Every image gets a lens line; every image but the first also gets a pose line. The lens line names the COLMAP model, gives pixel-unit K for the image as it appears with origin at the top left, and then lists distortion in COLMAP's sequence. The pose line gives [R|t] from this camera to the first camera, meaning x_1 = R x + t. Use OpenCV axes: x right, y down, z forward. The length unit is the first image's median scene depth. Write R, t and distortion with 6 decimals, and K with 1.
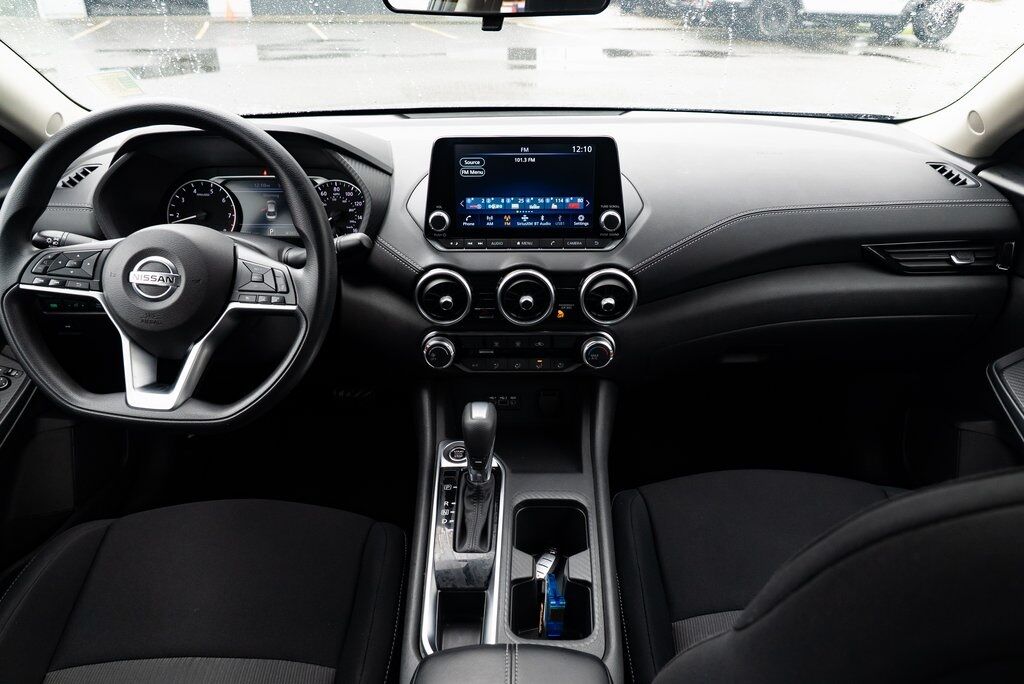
lens RADIAL K [[699.9, 0, 513.5], [0, 699.9, 340.3], [0, 0, 1]] dist [-0.030176, 0.016245]
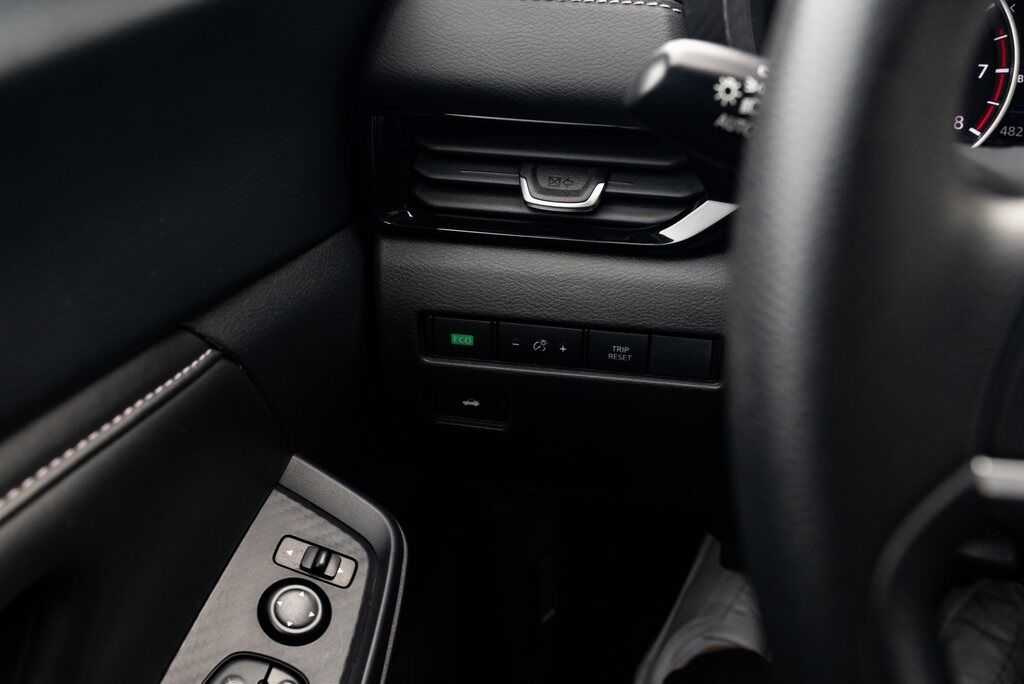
lens RADIAL K [[925.8, 0, 504.9], [0, 925.8, 335.7], [0, 0, 1]] dist [0.002822, 0.001780]
pose [[0.986859, 0.080321, -0.140209, -0.621005], [-0.077394, 0.996656, 0.026216, -0.066637], [0.141846, -0.015020, 0.989775, 0.645627]]
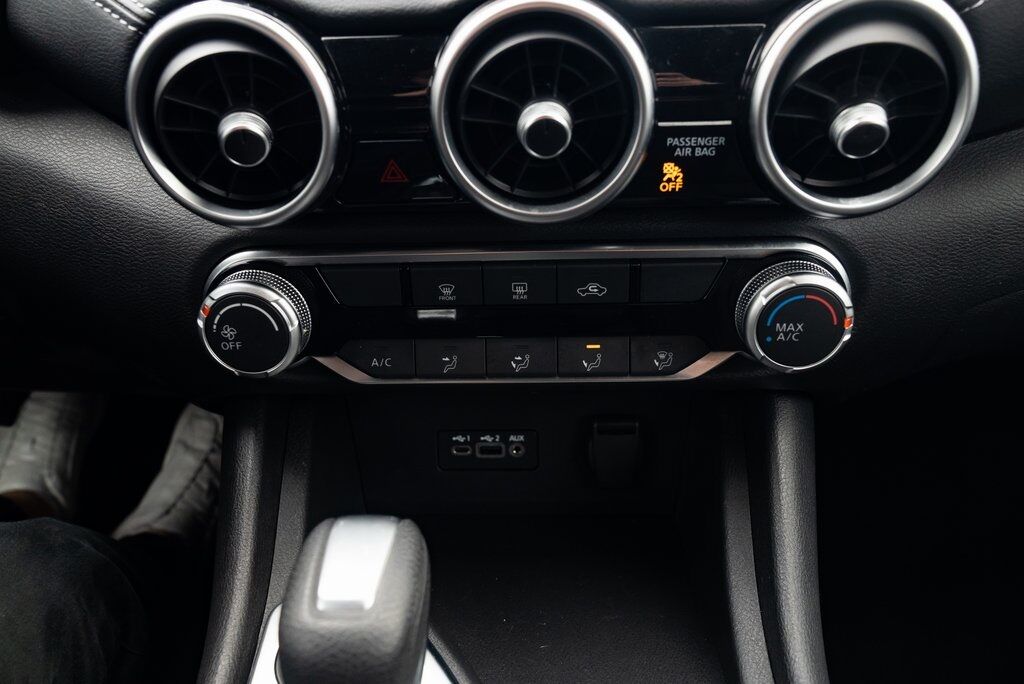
lens RADIAL K [[781.8, 0, 511.6], [0, 781.8, 336.3], [0, 0, 1]] dist [-0.022075, 0.007758]
pose [[0.999147, -0.013007, -0.039197, 0.015965], [0.015254, 0.998224, 0.057593, 0.005595], [0.038378, -0.058141, 0.997570, 0.679004]]
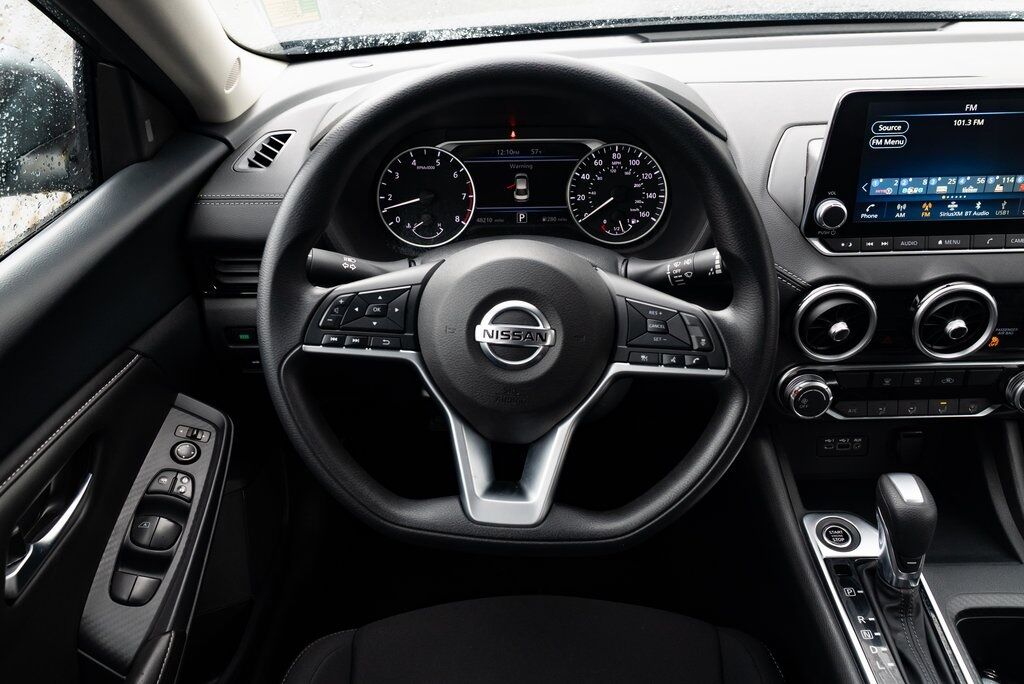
lens RADIAL K [[831.8, 0, 512.6], [0, 831.8, 337.3], [0, 0, 1]] dist [-0.023025, 0.028433]
pose [[0.999706, -0.021728, -0.010793, -0.399615], [0.022538, 0.996406, 0.081650, -0.118351], [0.008980, -0.081870, 0.996603, 0.164831]]
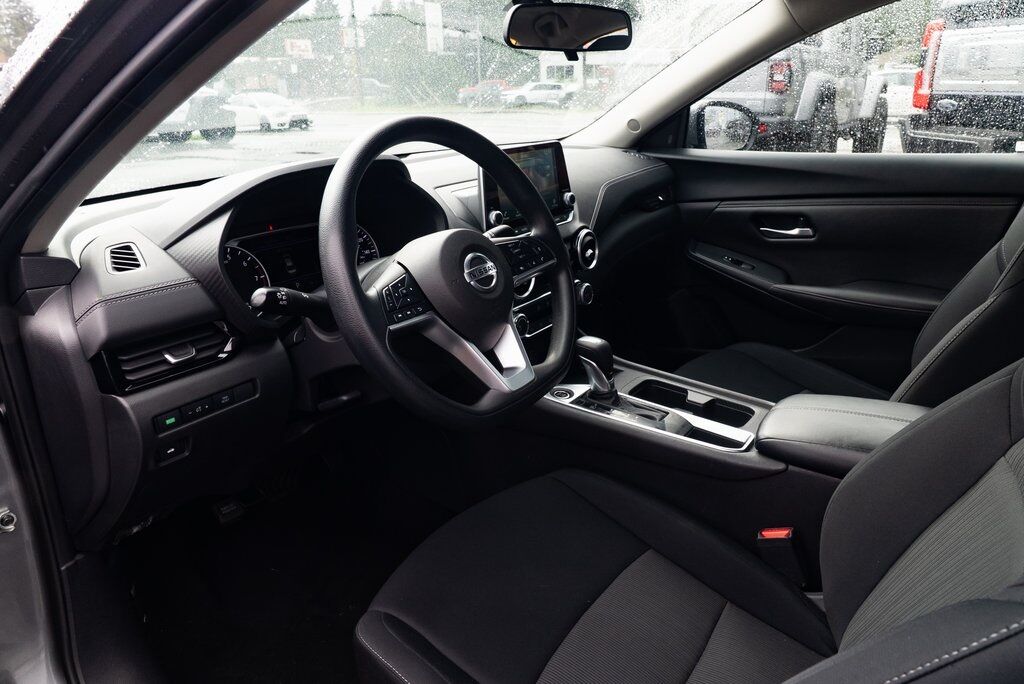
lens RADIAL K [[699.9, 0, 517.2], [0, 699.9, 343.3], [0, 0, 1]] dist [-0.030176, 0.016245]
pose [[0.573908, -0.292297, 0.764979, -1.051602], [0.397644, 0.916082, 0.051709, -0.017498], [-0.715897, 0.274513, 0.641976, 0.232875]]
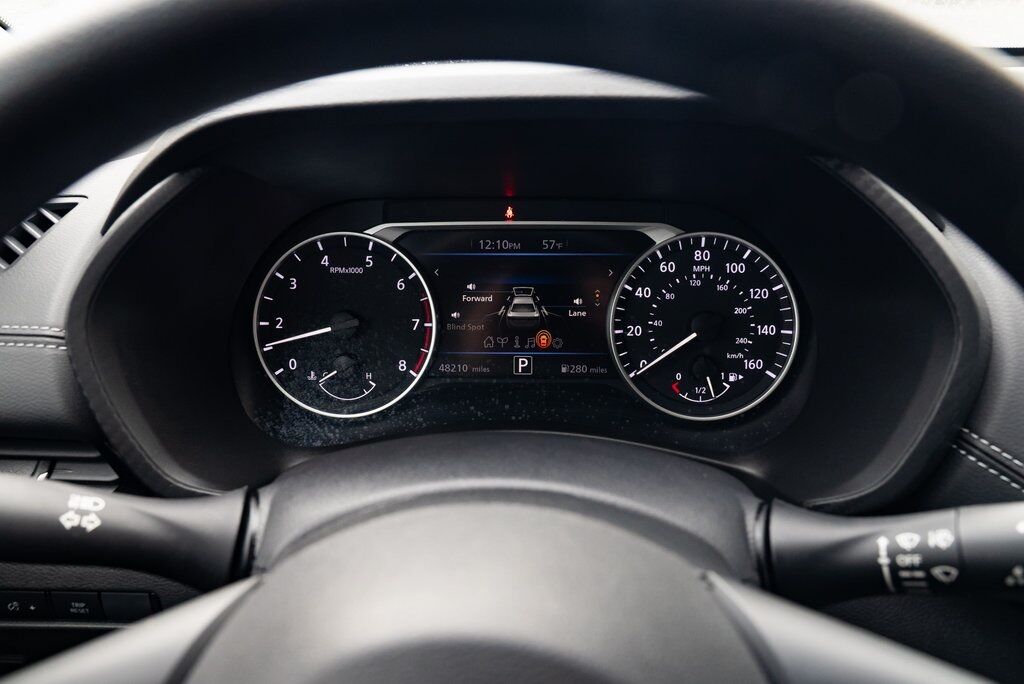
lens RADIAL K [[831.8, 0, 510.0], [0, 831.8, 338.6], [0, 0, 1]] dist [-0.023025, 0.028433]
pose [[0.999582, -0.002439, -0.028794, -0.389200], [0.001912, 0.999830, -0.018337, -0.184928], [0.028834, 0.018275, 0.999417, 0.620296]]
